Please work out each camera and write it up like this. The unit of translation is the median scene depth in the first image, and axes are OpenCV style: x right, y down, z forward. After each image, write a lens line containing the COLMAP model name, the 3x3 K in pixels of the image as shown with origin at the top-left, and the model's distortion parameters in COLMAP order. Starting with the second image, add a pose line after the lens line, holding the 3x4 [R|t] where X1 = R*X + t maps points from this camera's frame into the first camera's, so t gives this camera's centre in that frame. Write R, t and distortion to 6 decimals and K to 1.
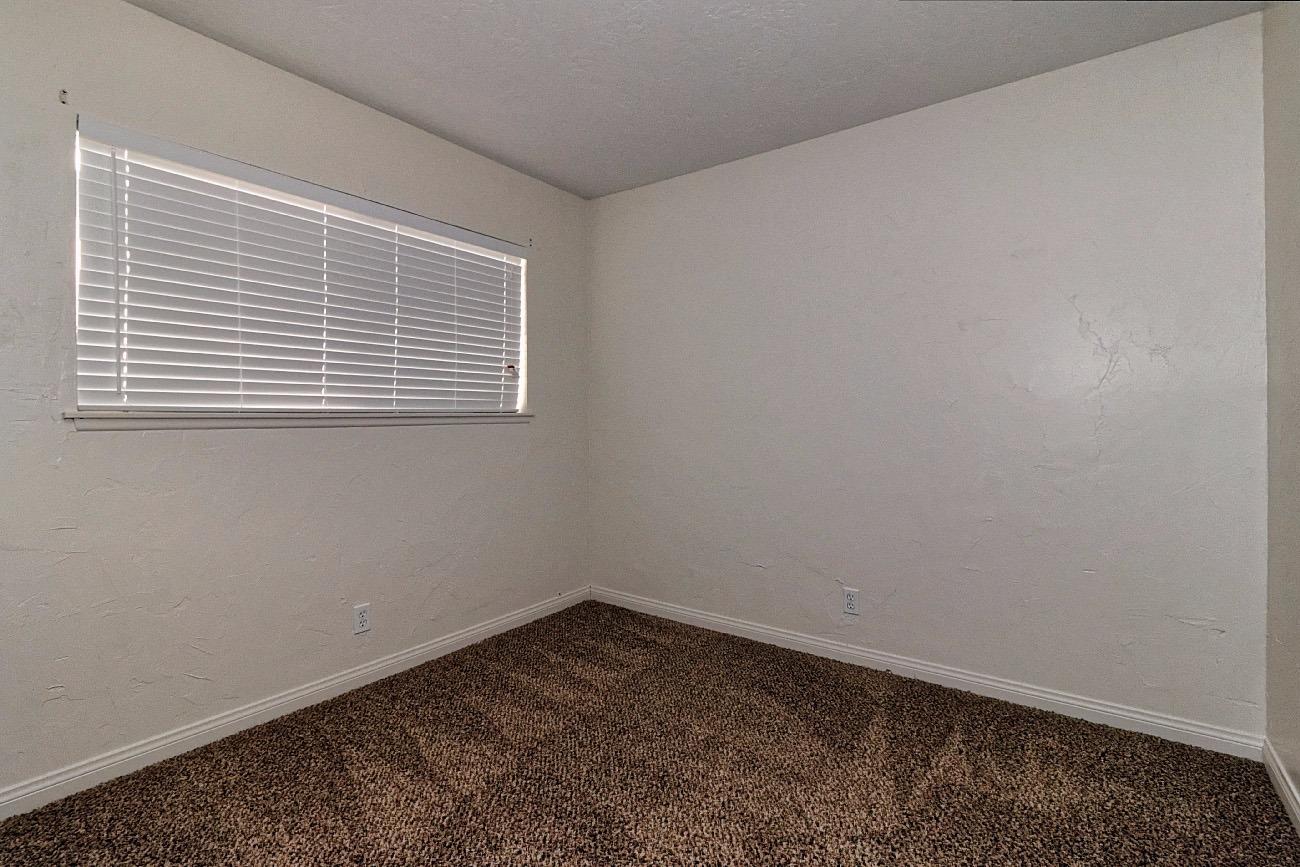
lens RADIAL K [[595.3, 0, 653.8], [0, 595.3, 437.2], [0, 0, 1]] dist [0.004840, -0.001999]
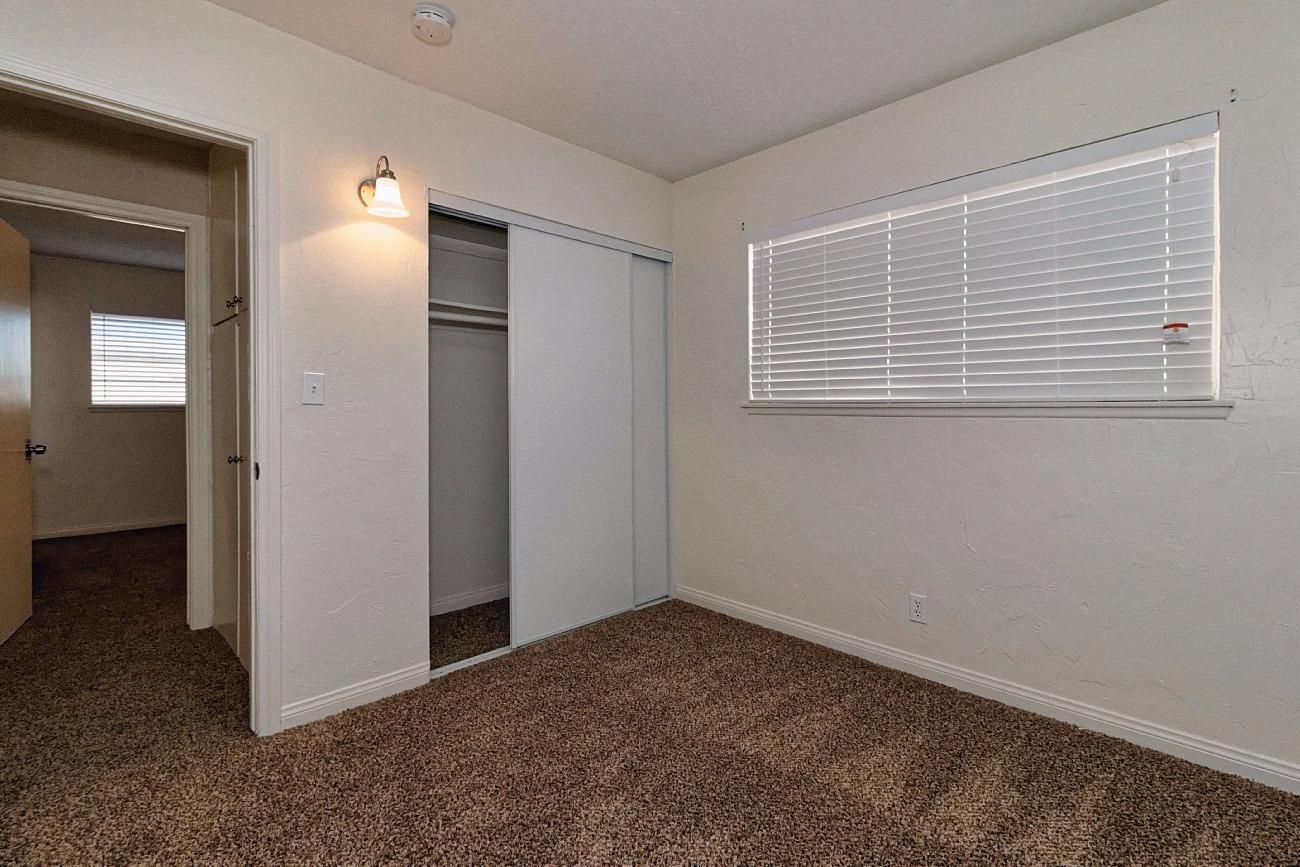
lens RADIAL K [[595.3, 0, 658.4], [0, 595.3, 433.6], [0, 0, 1]] dist [0.004840, -0.001999]
pose [[-0.159865, 0.038811, -0.986376, 0.612959], [-0.042553, 0.998027, 0.046166, -0.018633], [0.986221, 0.049354, -0.157898, 0.788047]]
